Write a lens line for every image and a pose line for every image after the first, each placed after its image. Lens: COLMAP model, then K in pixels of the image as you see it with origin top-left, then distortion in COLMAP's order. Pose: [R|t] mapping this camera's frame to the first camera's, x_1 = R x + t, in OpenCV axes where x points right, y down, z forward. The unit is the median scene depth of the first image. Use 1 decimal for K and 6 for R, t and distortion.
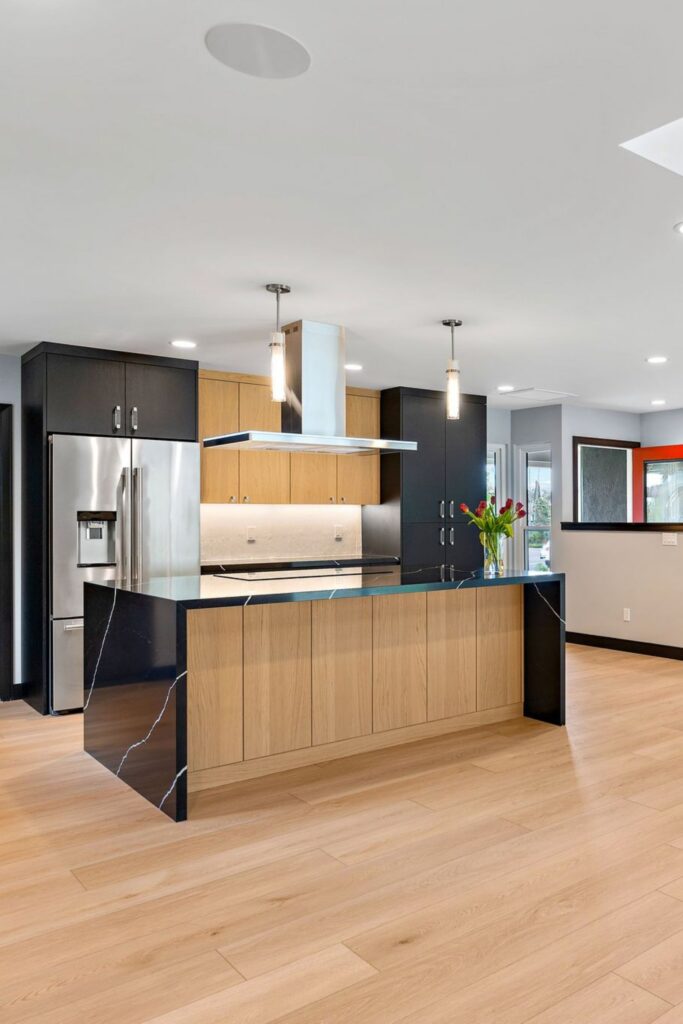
lens RADIAL K [[810.5, 0, 581.6], [0, 810.5, 511.4], [0, 0, 1]] dist [0.002091, -0.011714]
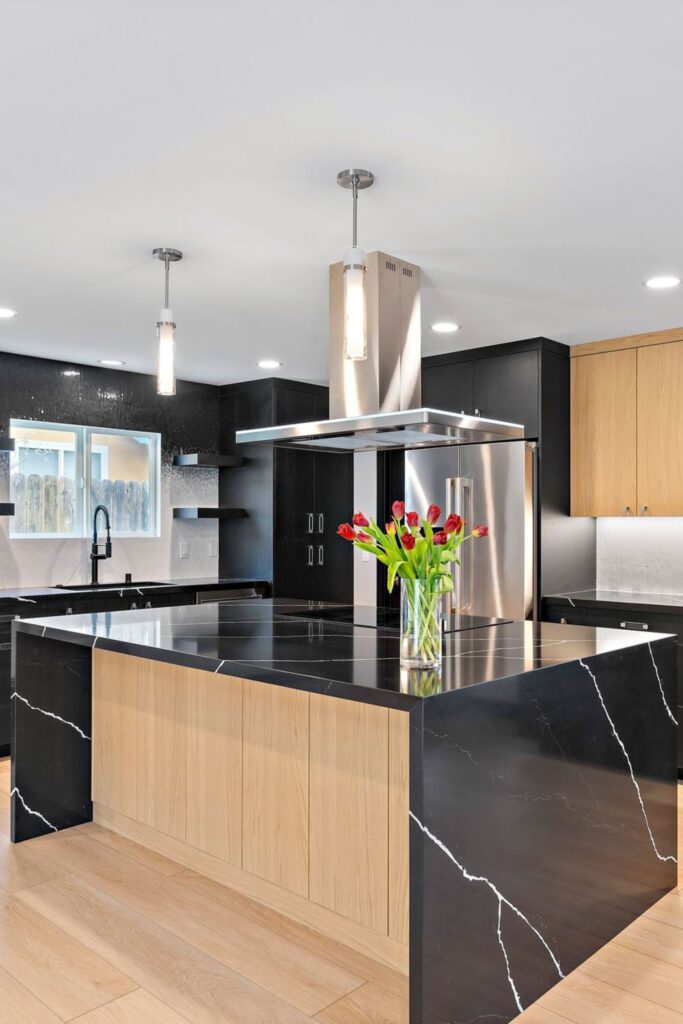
lens RADIAL K [[807.7, 0, 385.1], [0, 807.7, 518.5], [0, 0, 1]] dist [0.000995, -0.003363]
pose [[0.056753, -0.005903, -0.998371, 0.353425], [0.003024, 0.999979, -0.005740, -0.005747], [0.998384, -0.002693, 0.056769, 0.941542]]
